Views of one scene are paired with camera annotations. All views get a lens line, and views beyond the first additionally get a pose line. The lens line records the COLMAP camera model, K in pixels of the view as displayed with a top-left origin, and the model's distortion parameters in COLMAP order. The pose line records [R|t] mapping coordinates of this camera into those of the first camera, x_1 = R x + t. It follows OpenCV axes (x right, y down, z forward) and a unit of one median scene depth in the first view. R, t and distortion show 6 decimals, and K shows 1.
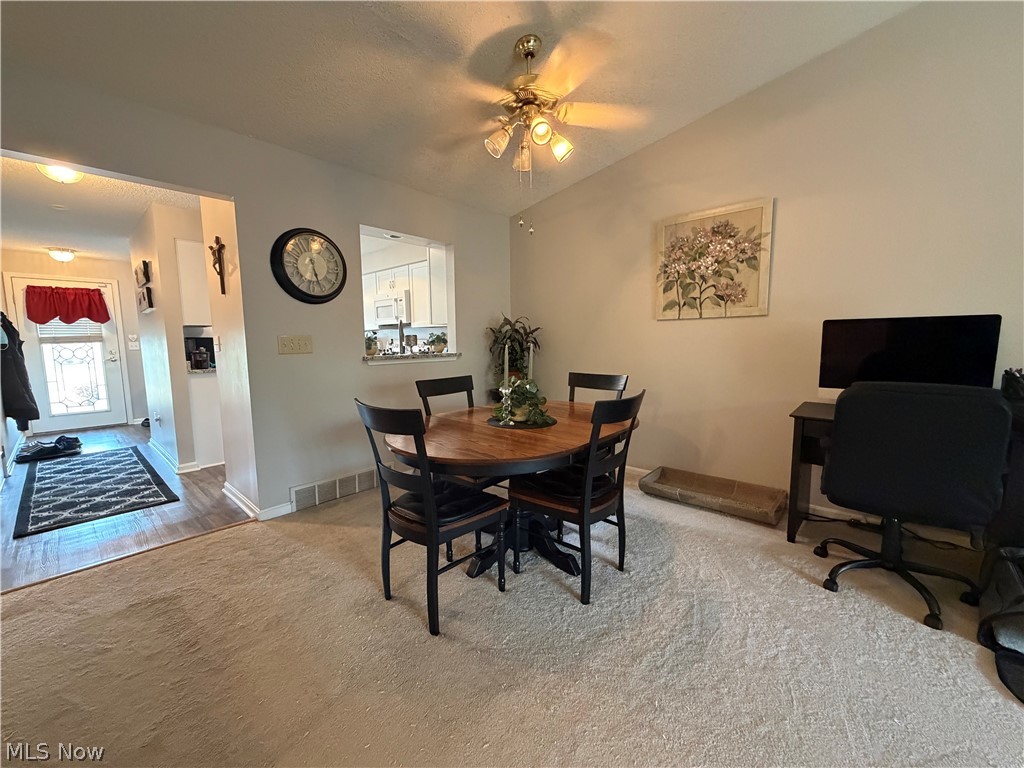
lens RADIAL K [[406.7, 0, 514.4], [0, 406.7, 382.3], [0, 0, 1]] dist [0.000844, 0.000079]
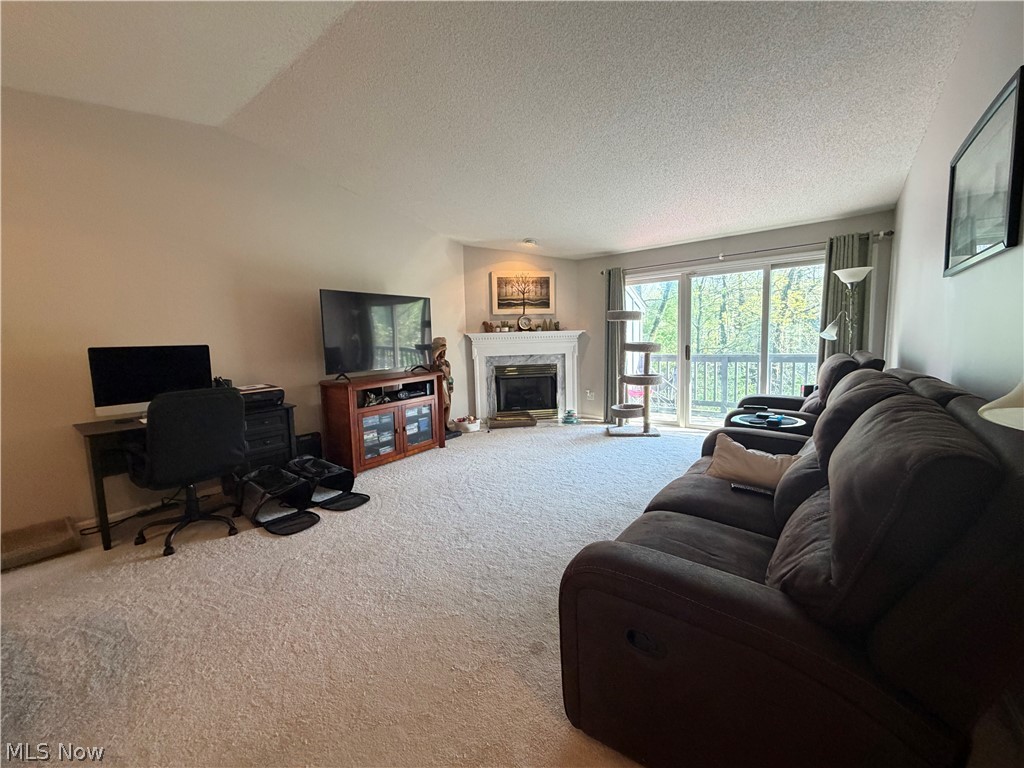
lens RADIAL K [[406.7, 0, 510.0], [0, 406.7, 382.2], [0, 0, 1]] dist [0.000844, 0.000079]
pose [[-0.102796, -0.085500, 0.991021, -0.559030], [0.132818, 0.986198, 0.098861, -0.018106], [-0.985795, 0.141788, -0.090021, -0.032446]]
